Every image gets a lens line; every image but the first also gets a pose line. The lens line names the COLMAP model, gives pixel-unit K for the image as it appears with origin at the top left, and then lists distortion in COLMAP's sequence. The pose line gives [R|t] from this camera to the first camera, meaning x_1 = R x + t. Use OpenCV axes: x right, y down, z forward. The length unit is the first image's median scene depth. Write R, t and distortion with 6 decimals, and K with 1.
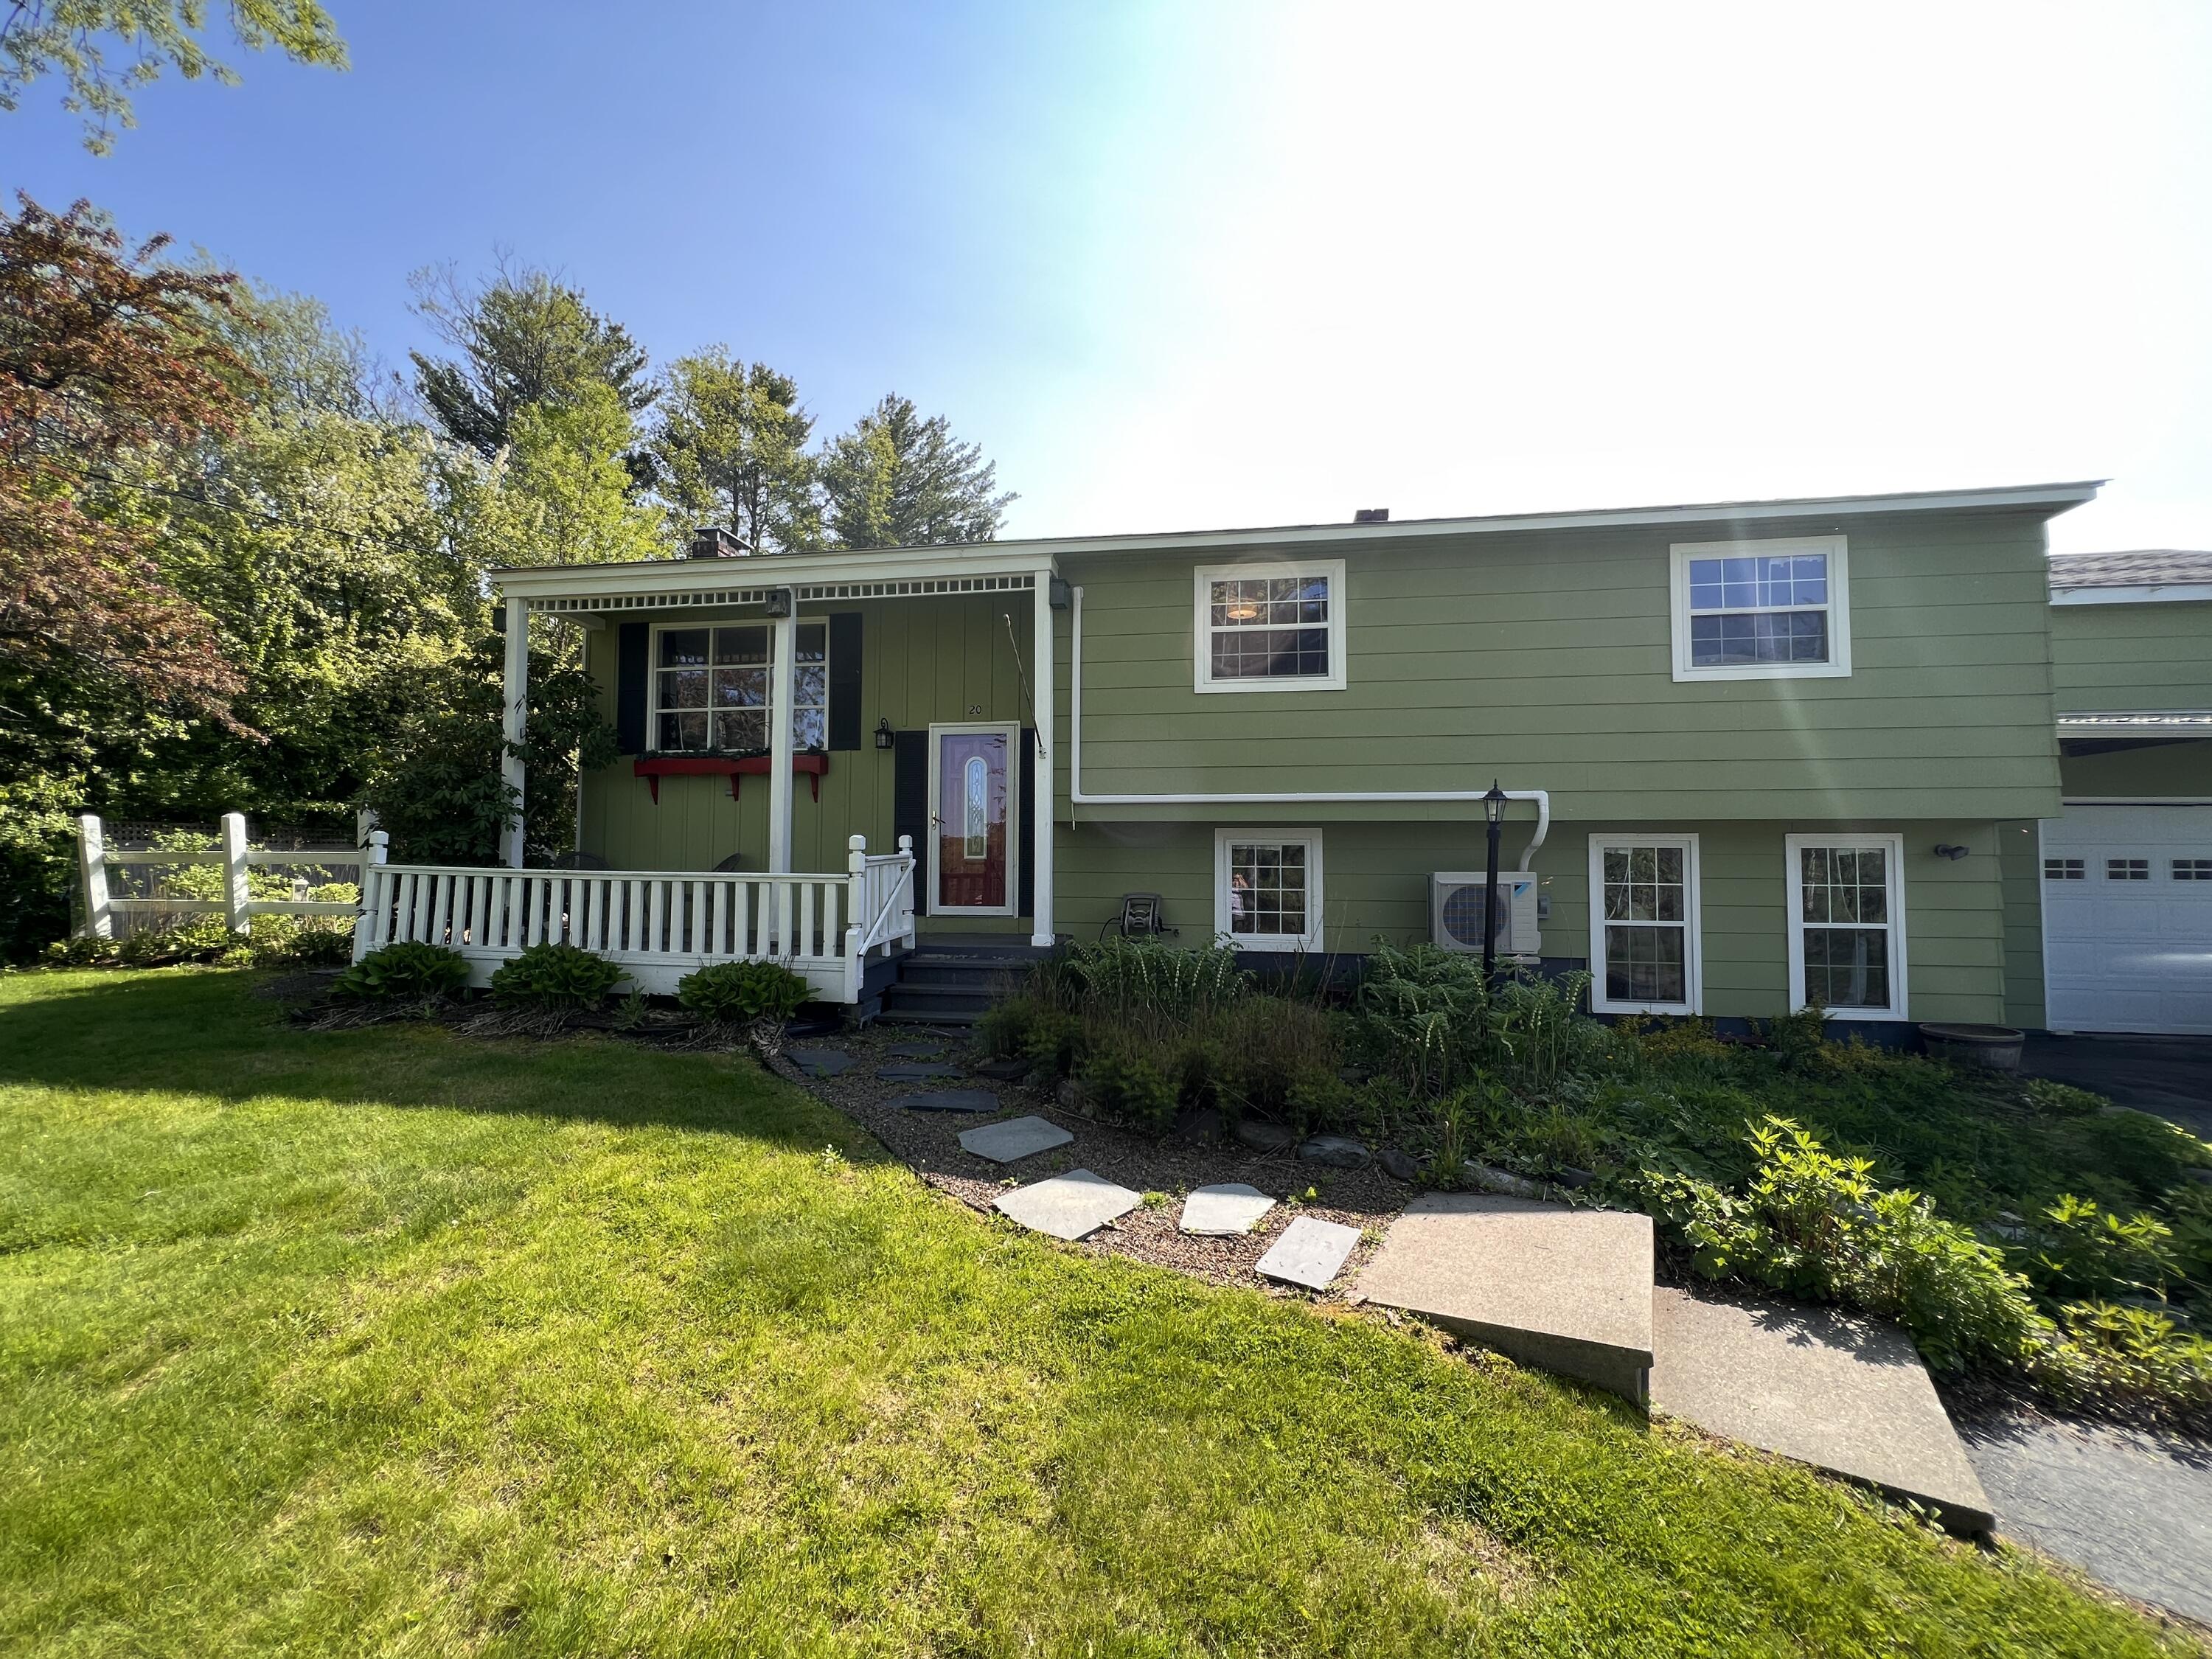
lens RADIAL K [[887.8, 0, 1096.4], [0, 887.8, 829.4], [0, 0, 1]] dist [0.001477, -0.000381]
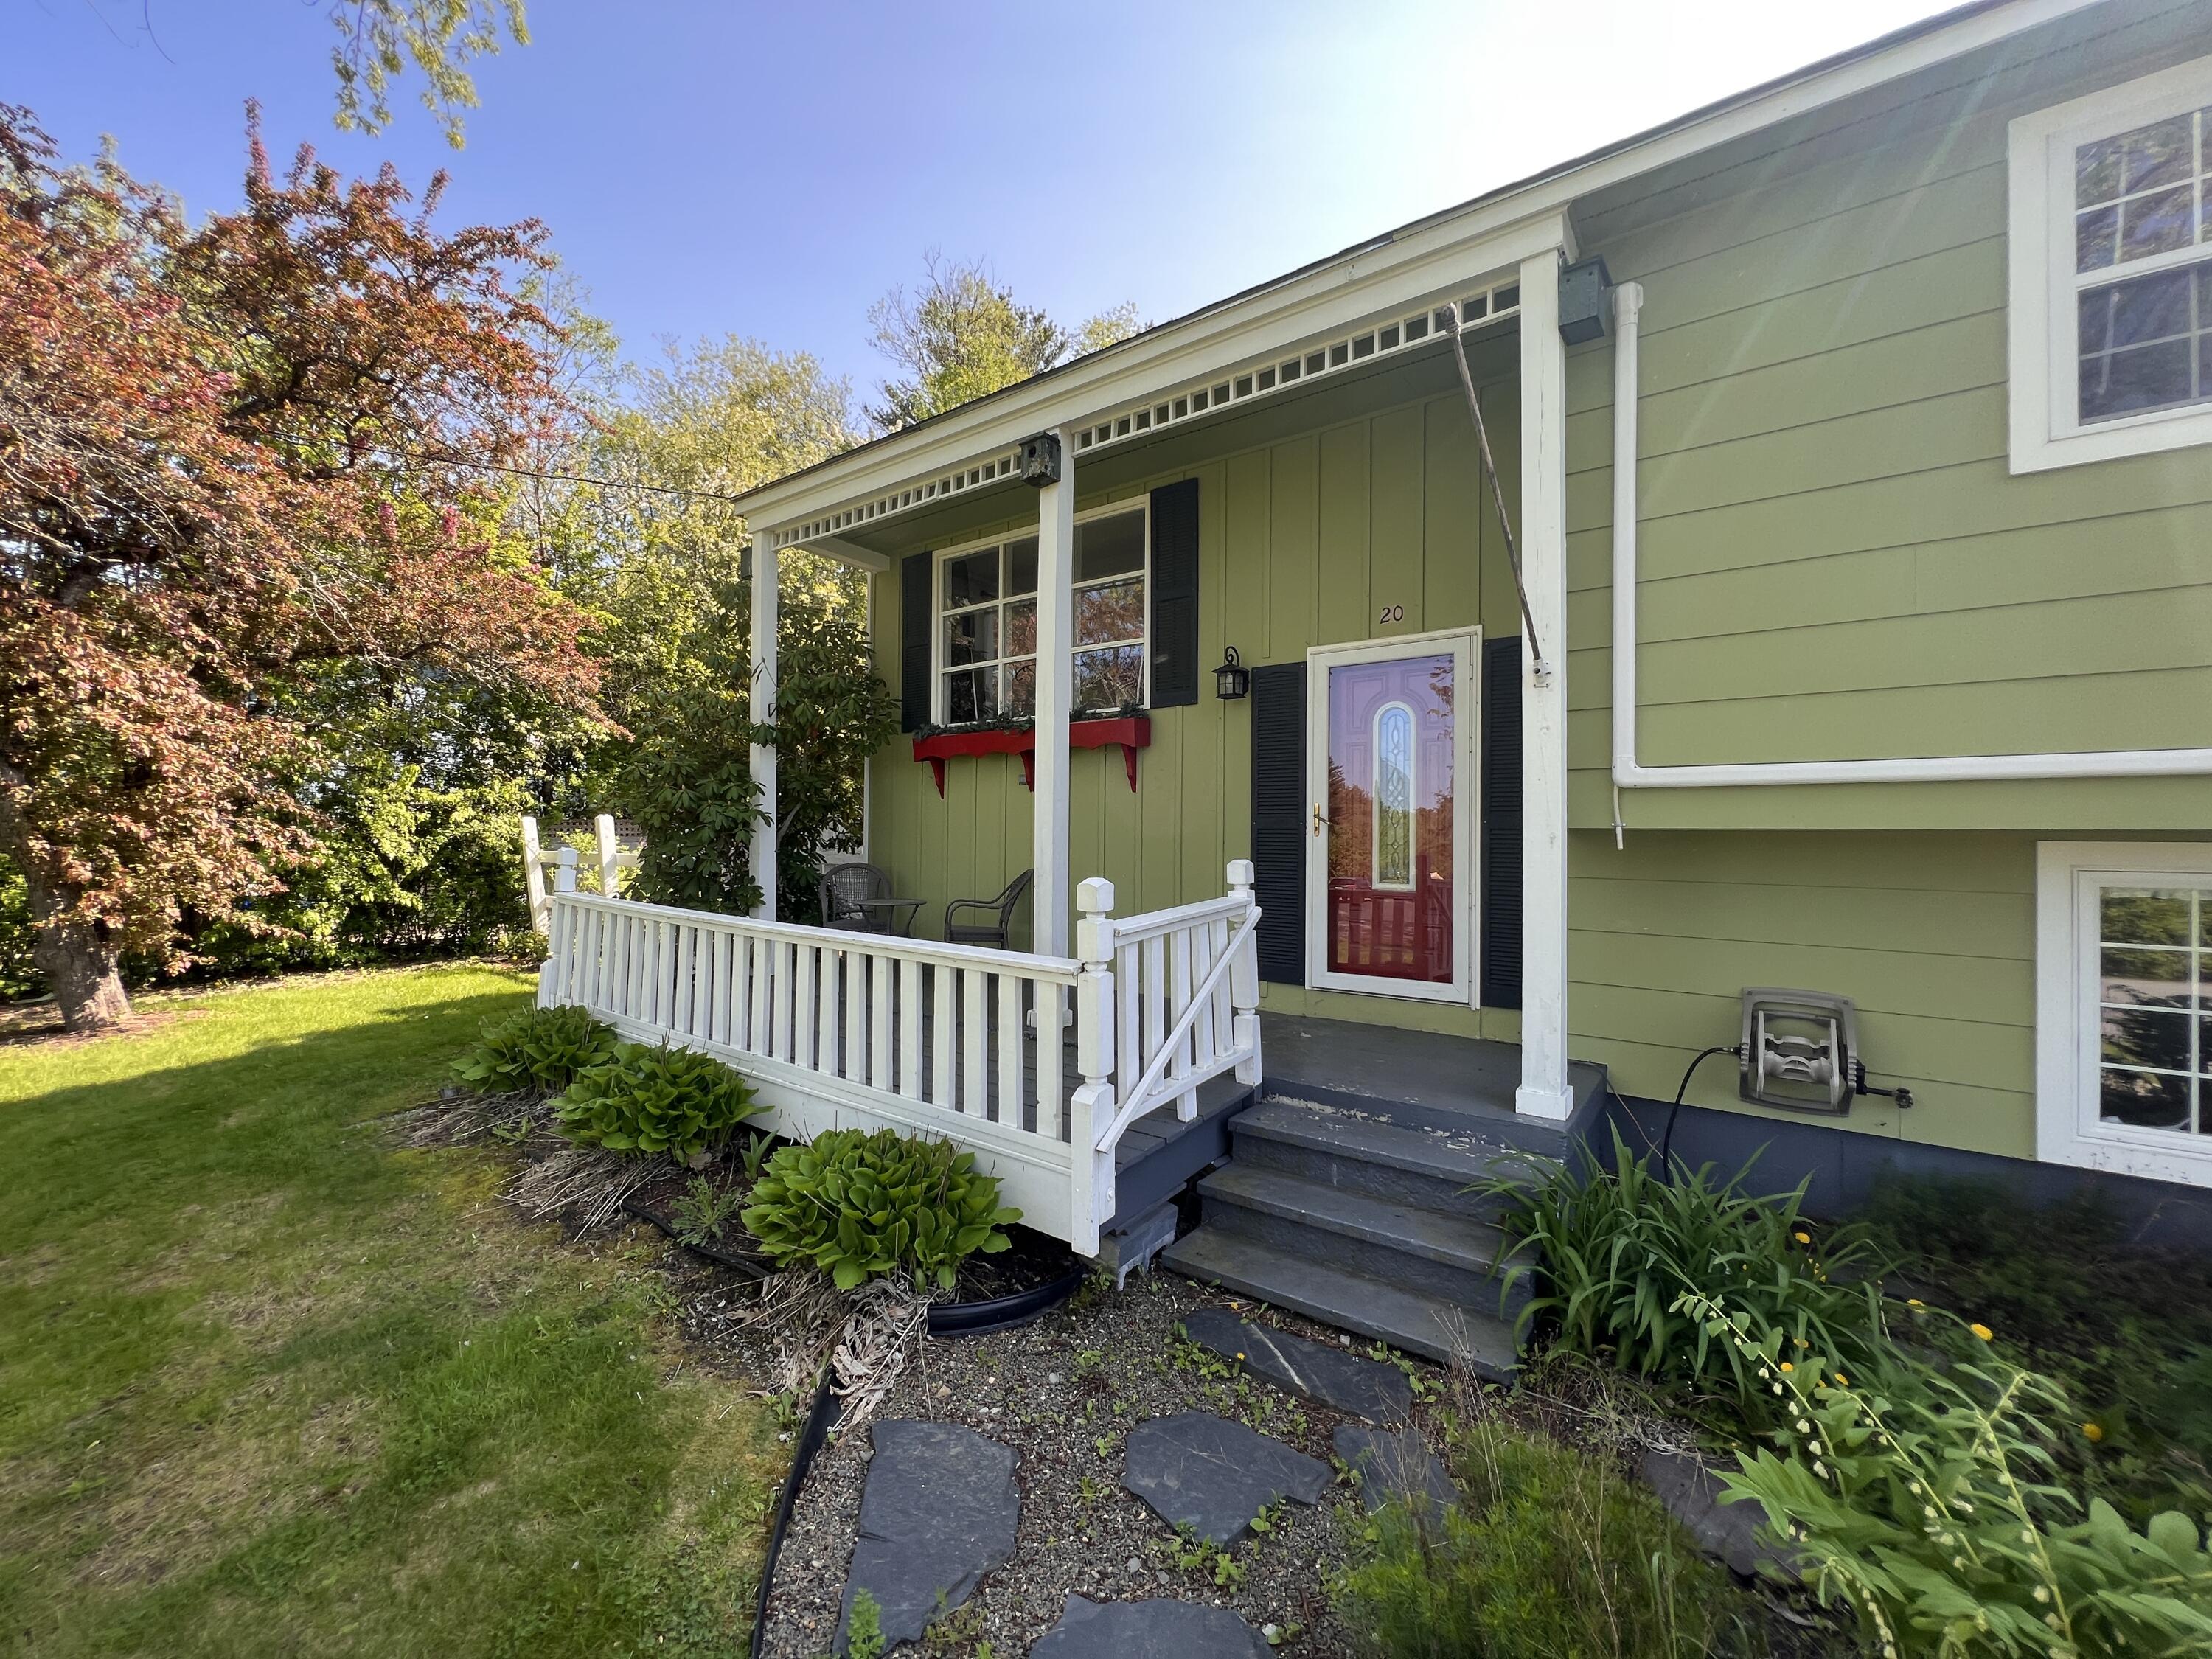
lens RADIAL K [[887.8, 0, 1103.6], [0, 887.8, 832.1], [0, 0, 1]] dist [0.001477, -0.000381]
pose [[0.889572, -0.000700, -0.456794, -0.049423], [0.016878, 0.999366, 0.031337, -0.024066], [0.456483, -0.035587, 0.889020, 0.475833]]
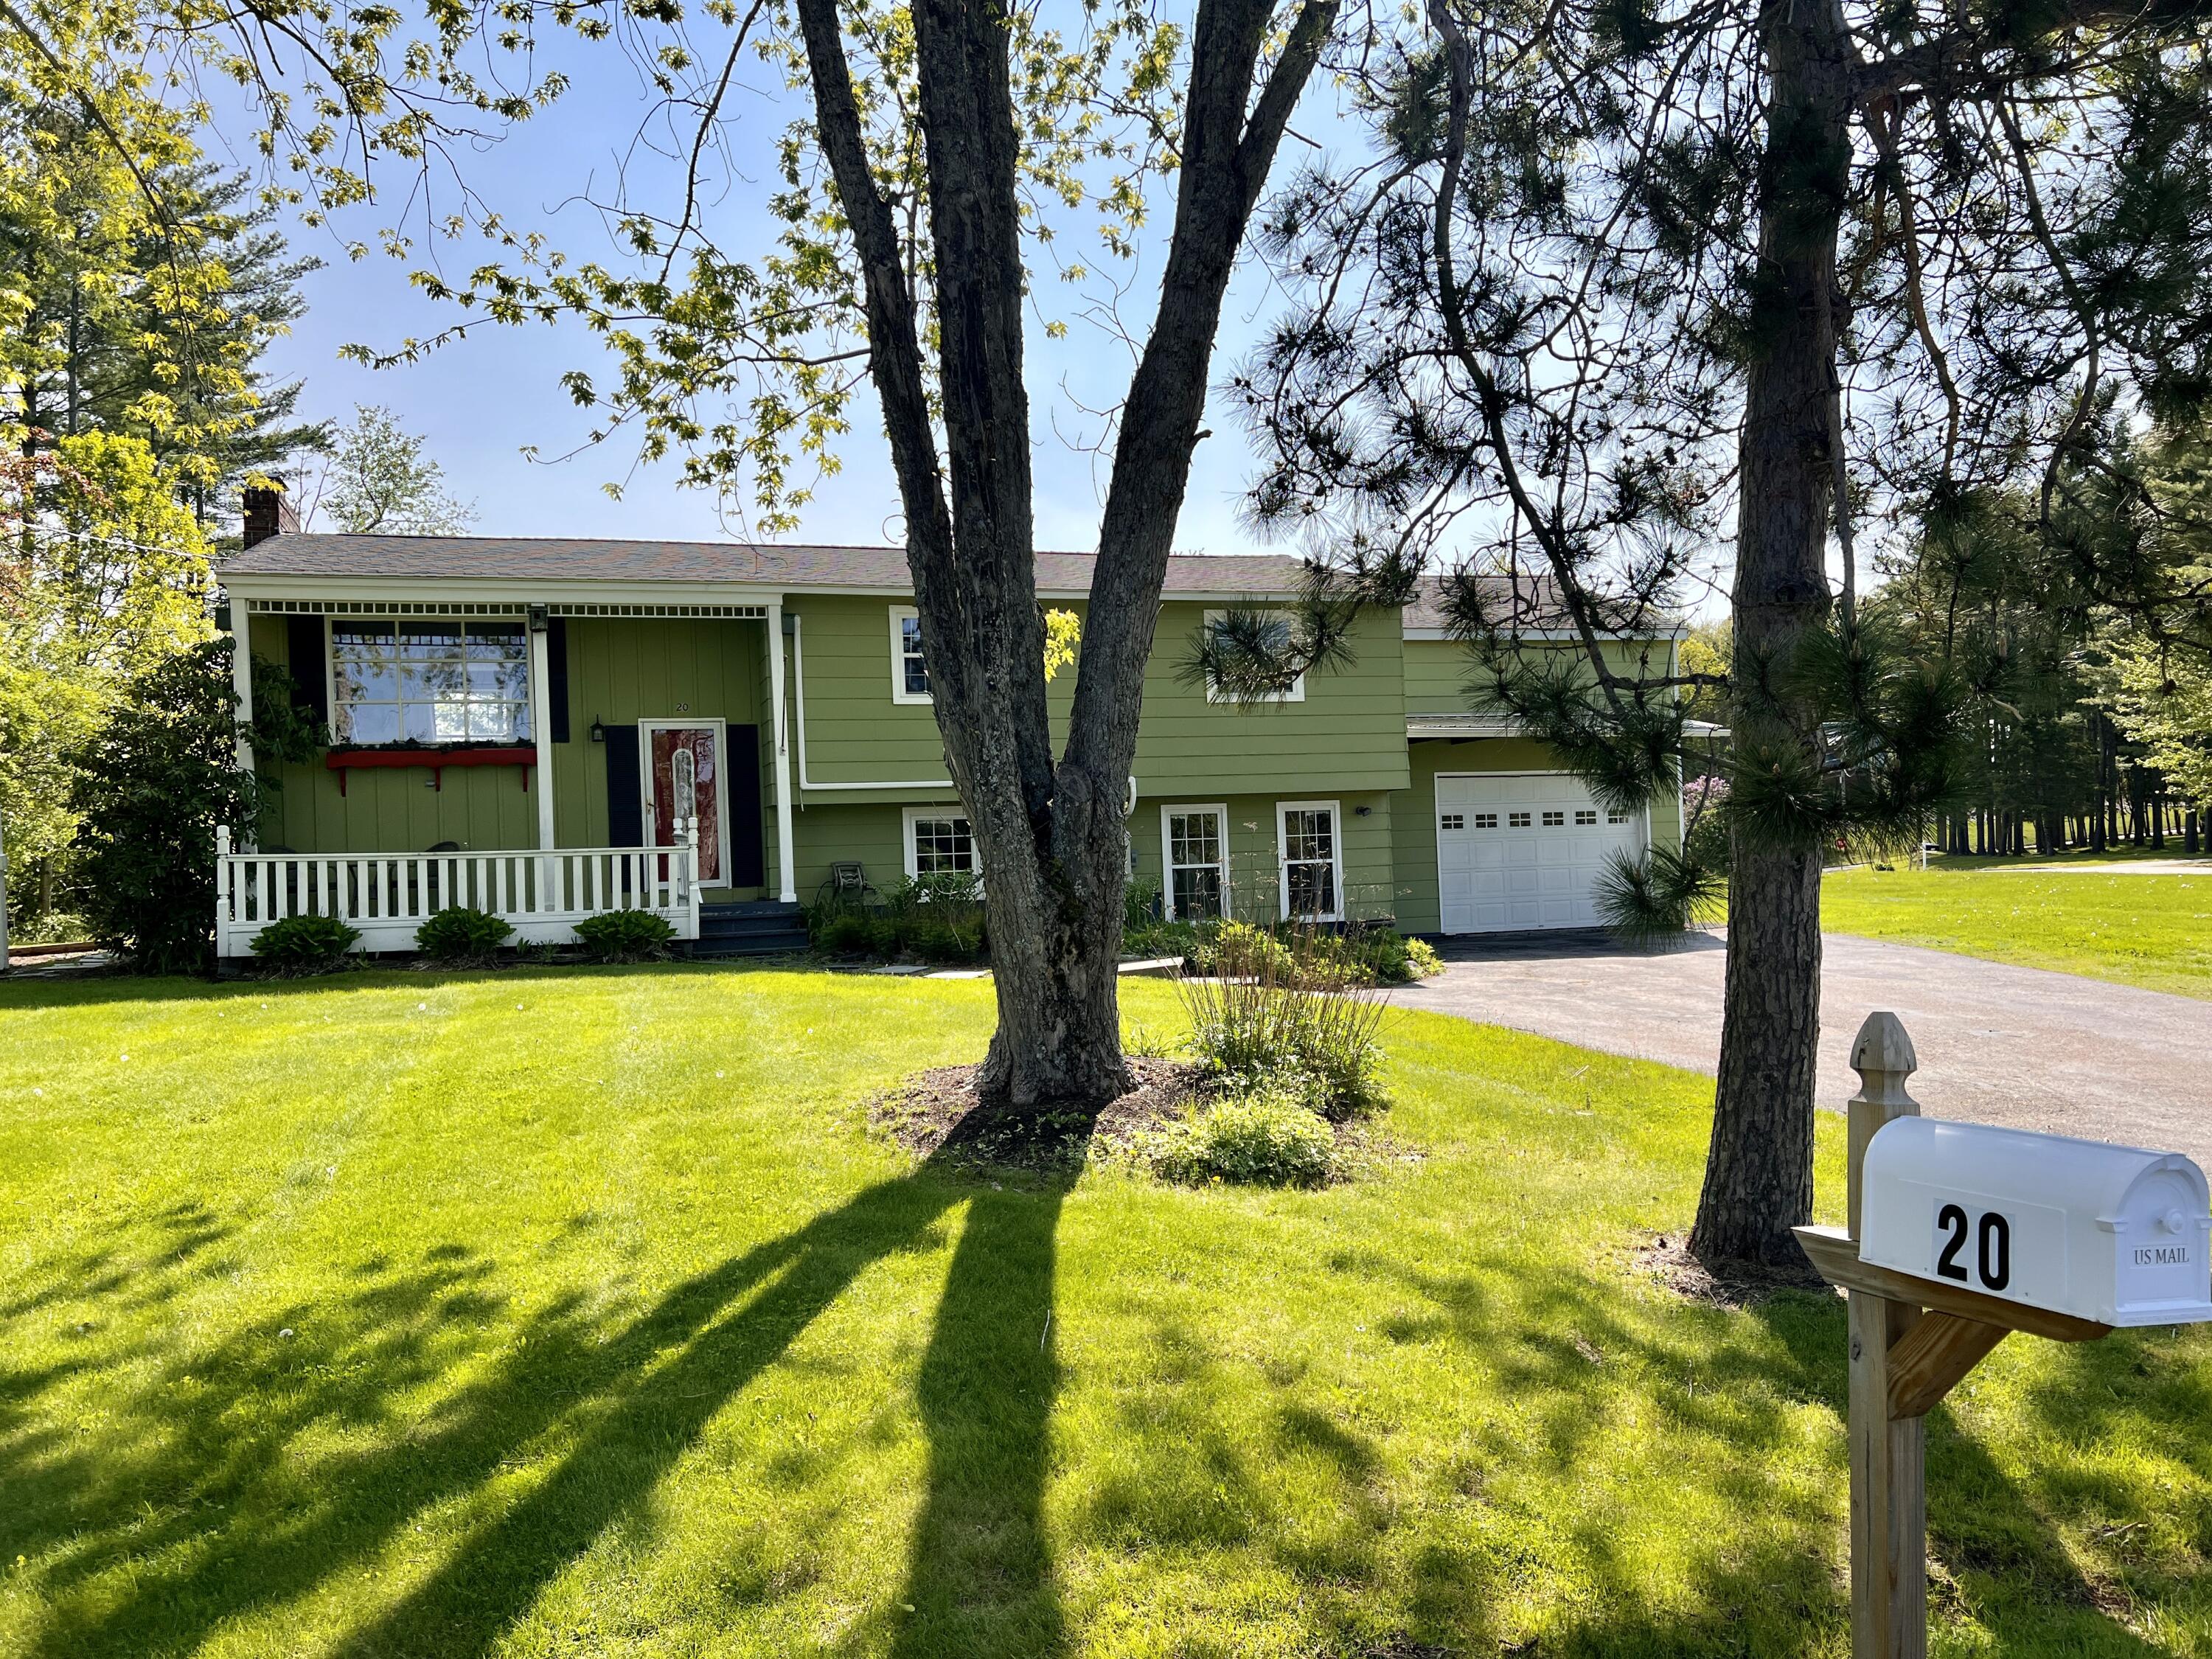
lens RADIAL K [[1700.1, 0, 1095.4], [0, 1700.1, 836.7], [0, 0, 1]] dist [0.005576, -0.036183]
pose [[0.895504, -0.031043, 0.443970, -0.697811], [0.024211, 0.999485, 0.021050, -0.003267], [-0.444395, -0.008101, 0.895795, -1.298651]]
